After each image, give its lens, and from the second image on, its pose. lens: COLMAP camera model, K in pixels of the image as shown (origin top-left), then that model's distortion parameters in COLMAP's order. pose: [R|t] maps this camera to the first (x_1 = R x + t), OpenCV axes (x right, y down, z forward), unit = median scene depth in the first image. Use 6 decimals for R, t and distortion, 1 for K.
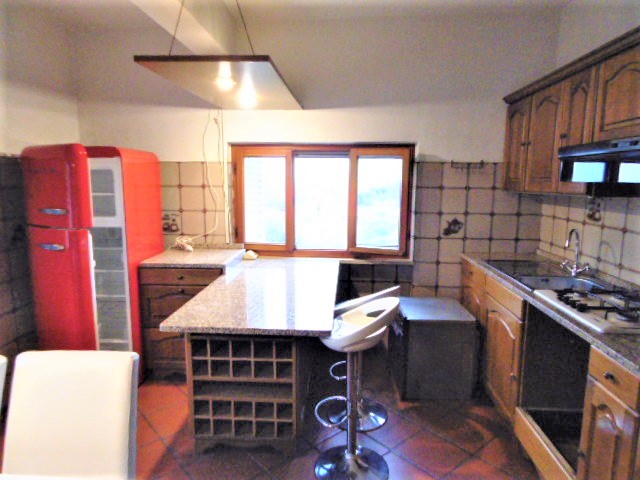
lens RADIAL K [[421.1, 0, 319.2], [0, 421.1, 239.2], [0, 0, 1]] dist [0.013989, -0.009926]
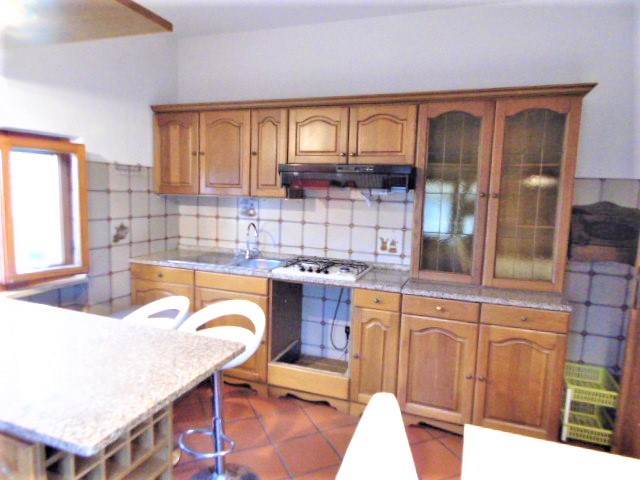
lens RADIAL K [[421.1, 0, 318.1], [0, 421.1, 240.1], [0, 0, 1]] dist [0.013989, -0.009926]
pose [[0.286360, -0.113458, 0.951381, -0.459554], [0.107791, 0.990475, 0.085676, -0.046409], [-0.952039, 0.078017, 0.295862, 0.307091]]
